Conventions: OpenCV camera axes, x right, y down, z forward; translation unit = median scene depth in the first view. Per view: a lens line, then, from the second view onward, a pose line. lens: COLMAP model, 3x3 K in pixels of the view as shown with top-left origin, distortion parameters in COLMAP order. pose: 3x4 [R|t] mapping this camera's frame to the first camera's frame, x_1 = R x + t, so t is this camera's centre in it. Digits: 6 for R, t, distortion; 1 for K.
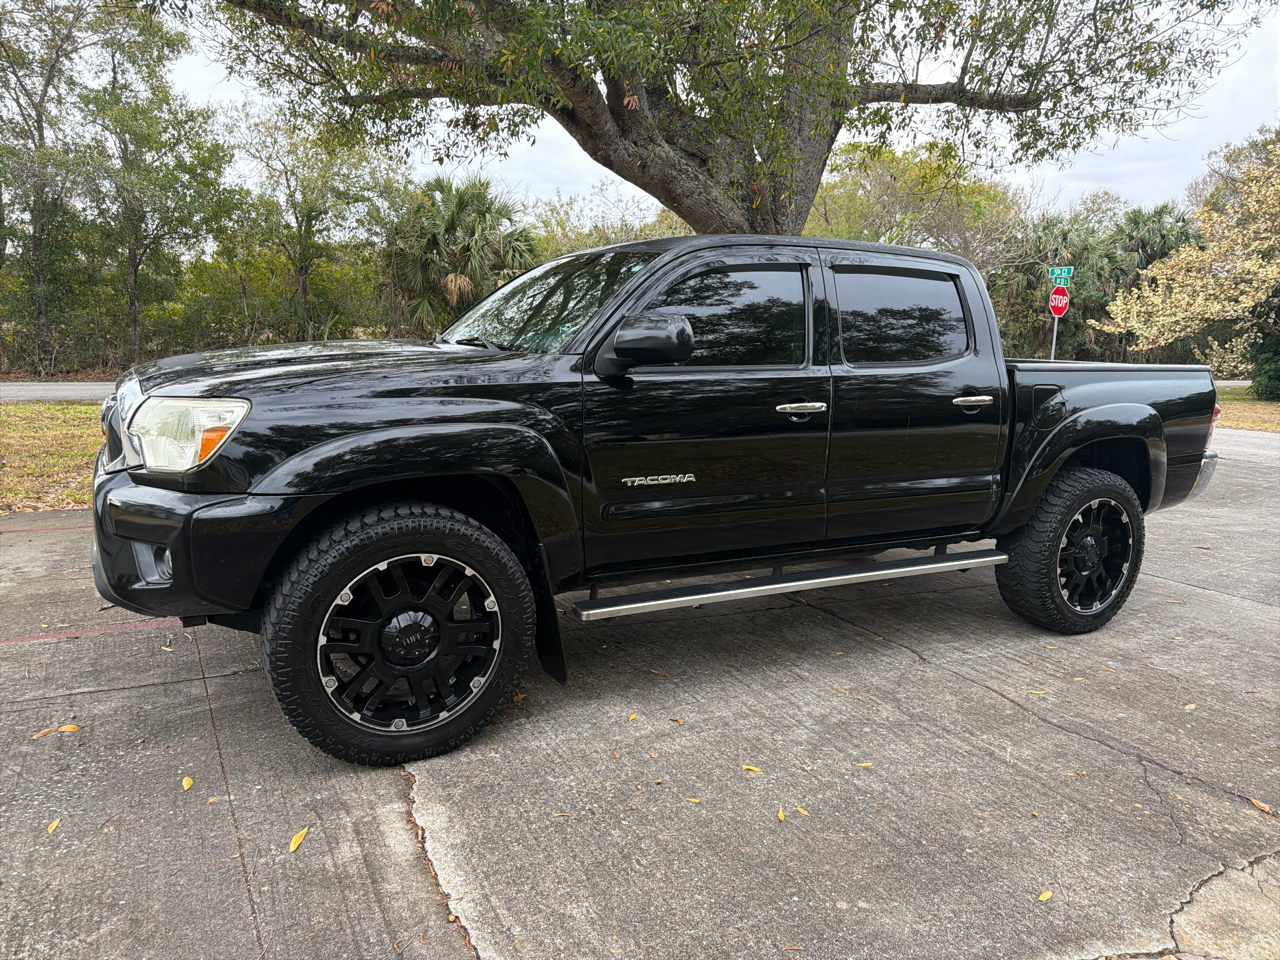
lens RADIAL K [[900.0, 0, 643.8], [0, 900.0, 474.5], [0, 0, 1]] dist [0.024425, -0.027020]
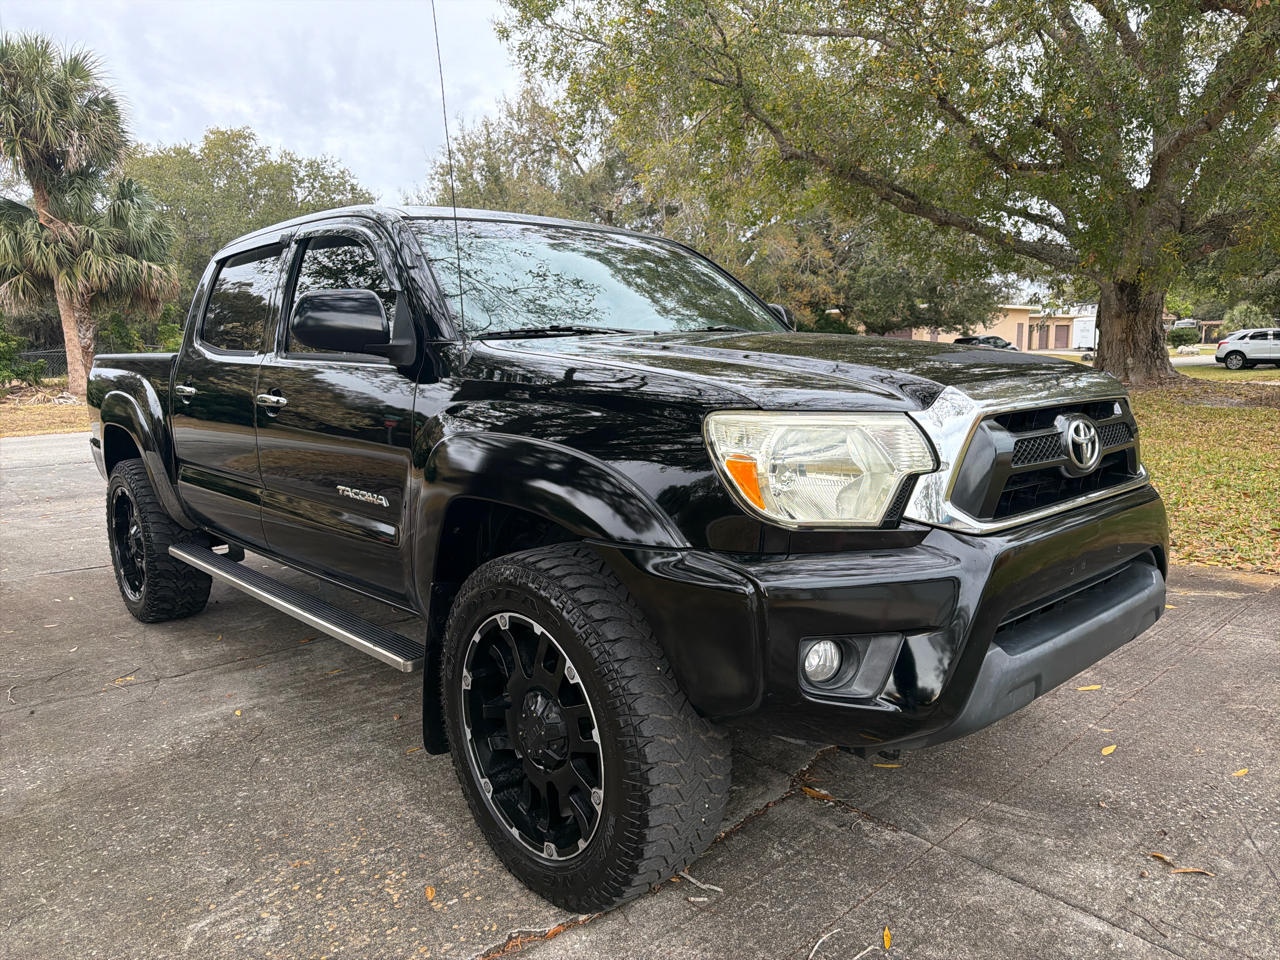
lens RADIAL K [[900.0, 0, 643.8], [0, 900.0, 474.5], [0, 0, 1]] dist [0.024425, -0.027020]
pose [[-0.241394, -0.160367, 0.957085, -1.153446], [0.163282, 0.965478, 0.202956, -0.230283], [-0.956592, 0.205267, -0.206875, 1.451600]]
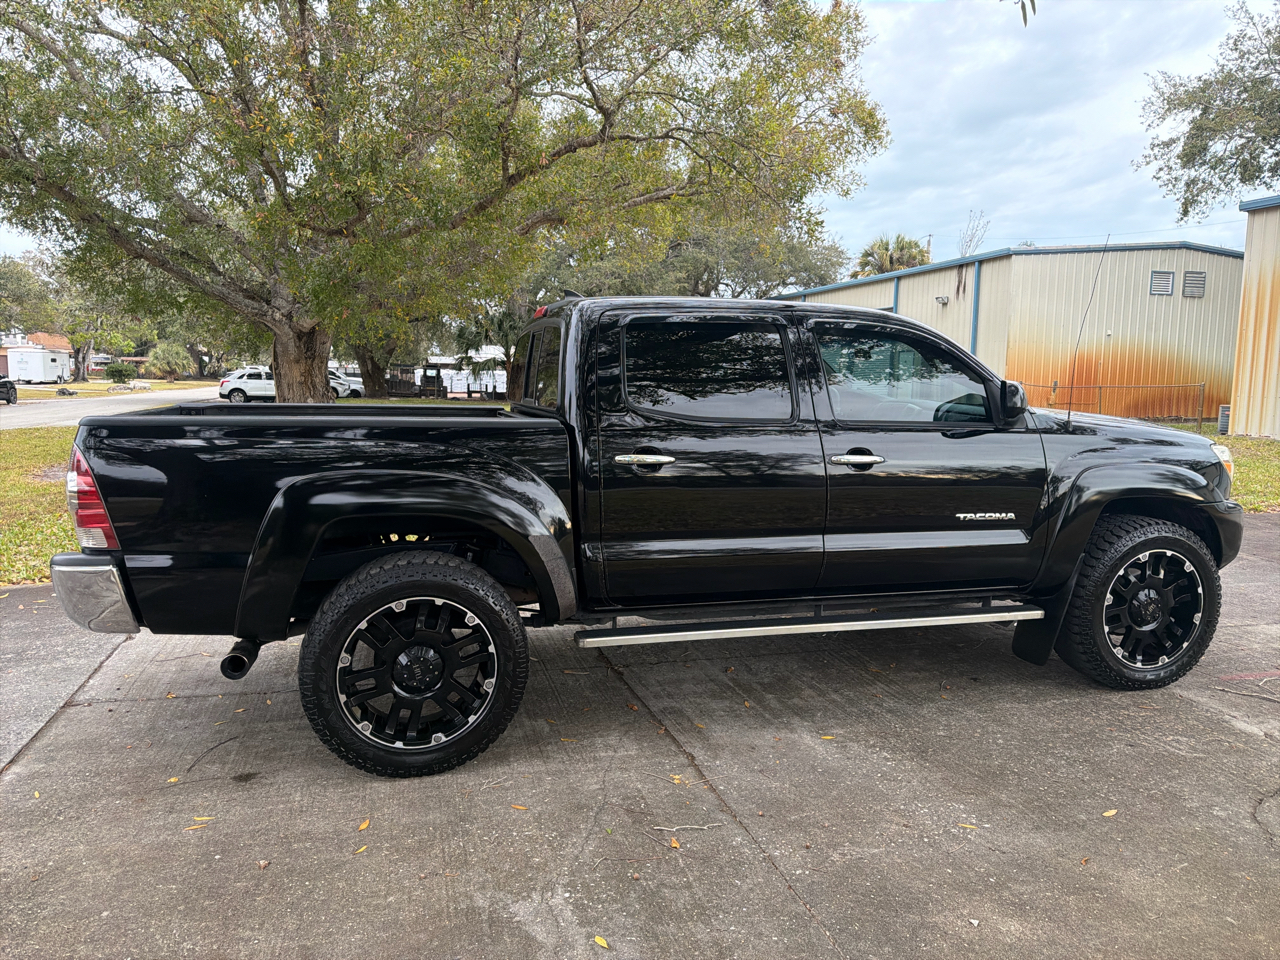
lens RADIAL K [[886.3, 0, 635.1], [0, 886.3, 476.7], [0, 0, 1]] dist [0.046594, -0.050713]
pose [[-0.972875, -0.068797, 0.220864, -0.058710], [-0.007685, 0.963838, 0.266376, -0.467336], [-0.231203, 0.257454, -0.938223, 2.819256]]
